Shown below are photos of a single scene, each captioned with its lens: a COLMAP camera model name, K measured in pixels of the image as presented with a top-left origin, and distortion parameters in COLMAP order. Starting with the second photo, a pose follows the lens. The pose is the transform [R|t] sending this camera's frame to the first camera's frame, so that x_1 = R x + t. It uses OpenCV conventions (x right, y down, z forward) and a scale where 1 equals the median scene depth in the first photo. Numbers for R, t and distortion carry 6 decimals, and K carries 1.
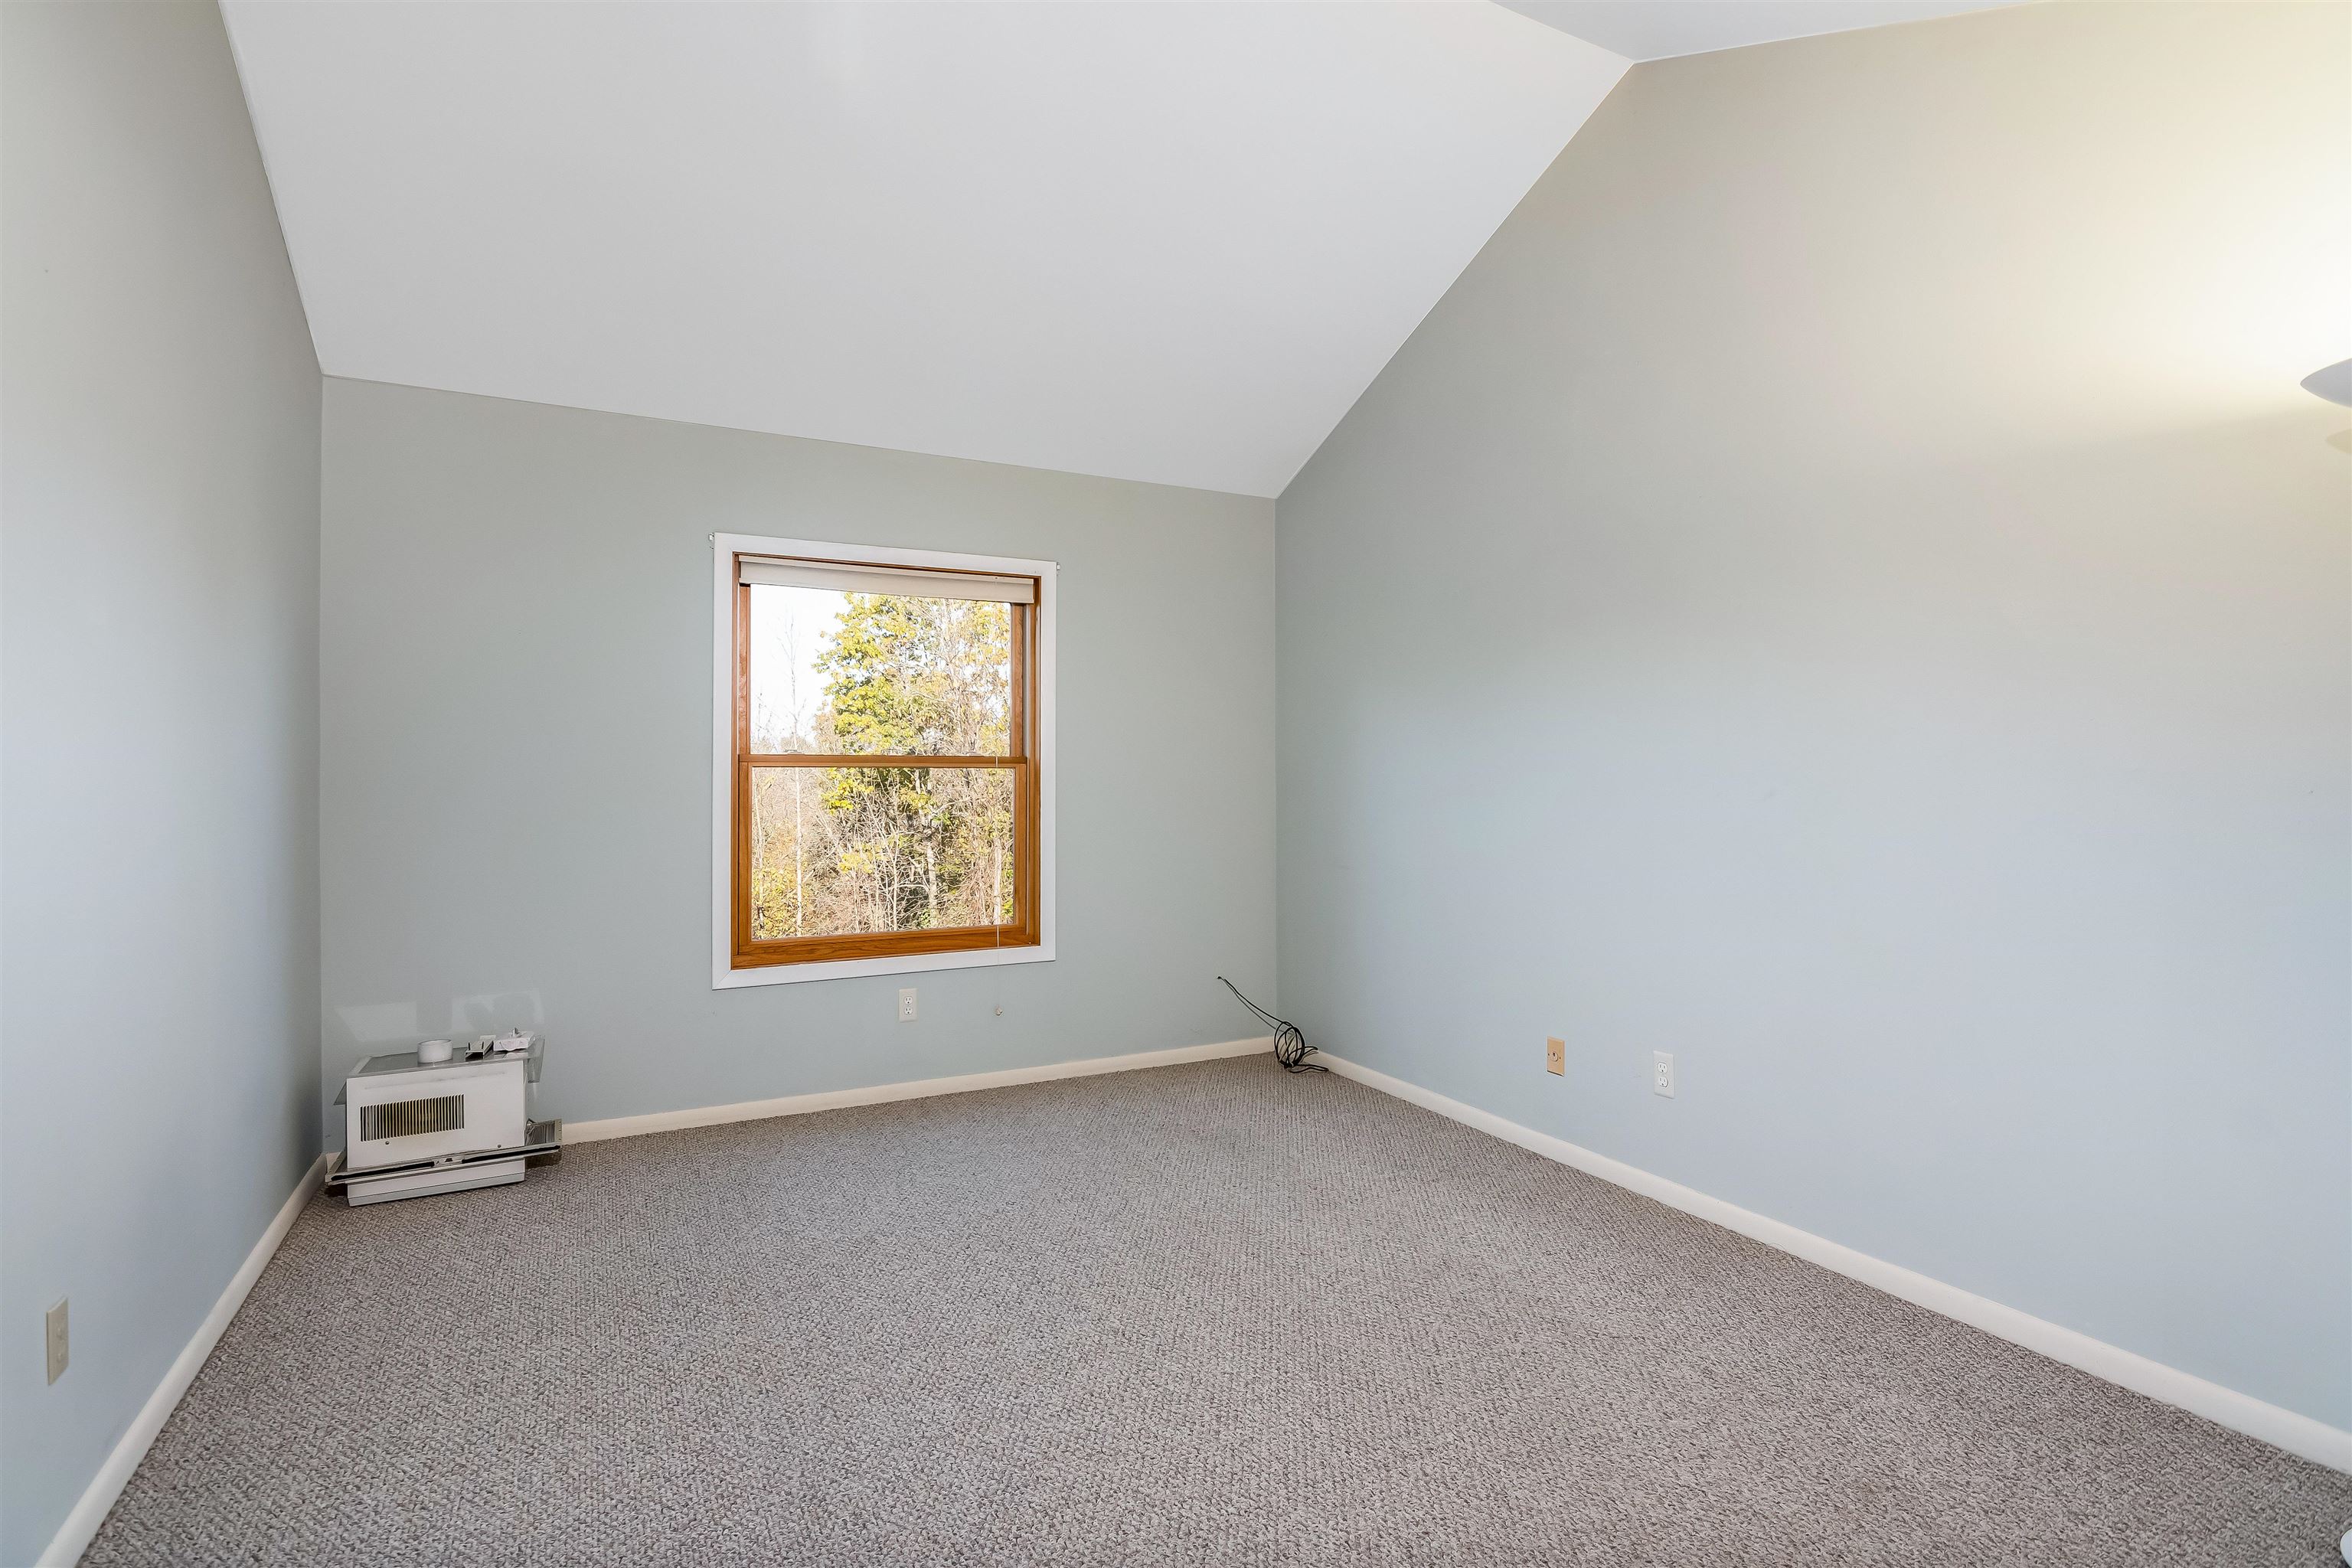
lens RADIAL K [[1133.1, 0, 1179.2], [0, 1133.1, 765.3], [0, 0, 1]] dist [-0.000071, -0.010958]
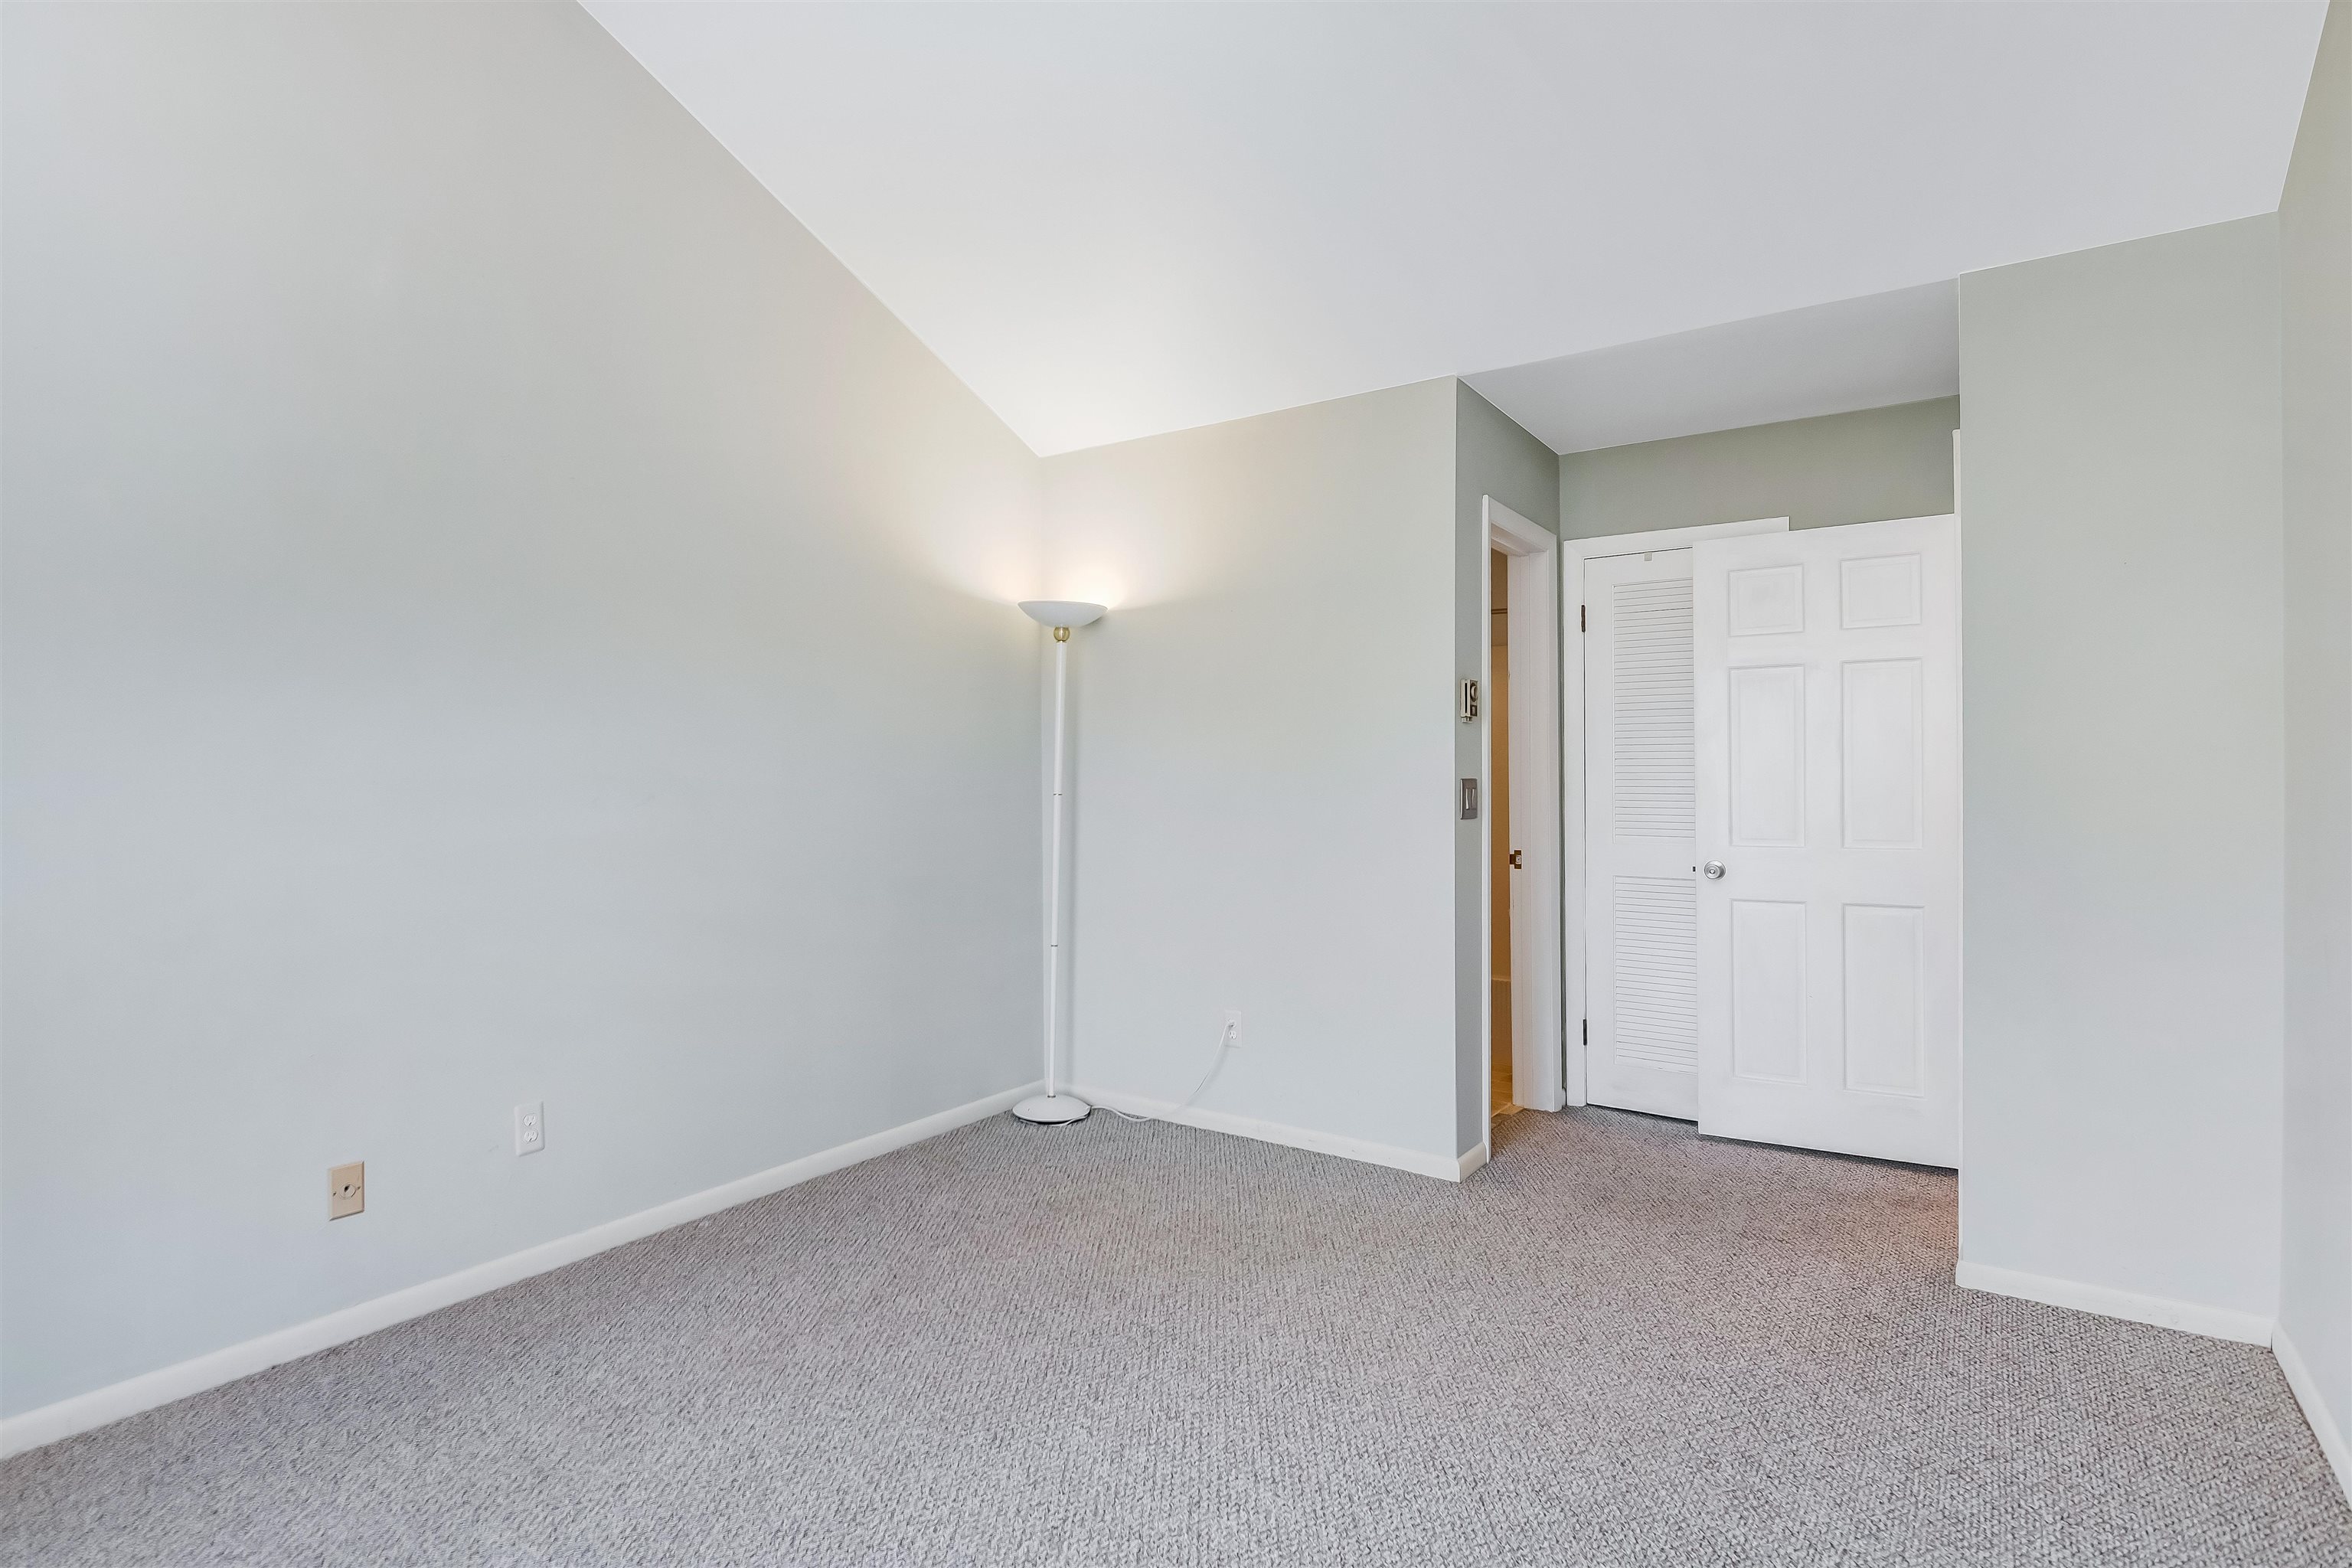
lens RADIAL K [[1133.1, 0, 1173.3], [0, 1133.1, 789.8], [0, 0, 1]] dist [-0.000071, -0.010958]
pose [[-0.458865, -0.002139, 0.888503, -0.516019], [0.006954, 0.999958, 0.005999, 0.015925], [-0.888479, 0.008931, -0.458831, 0.895769]]
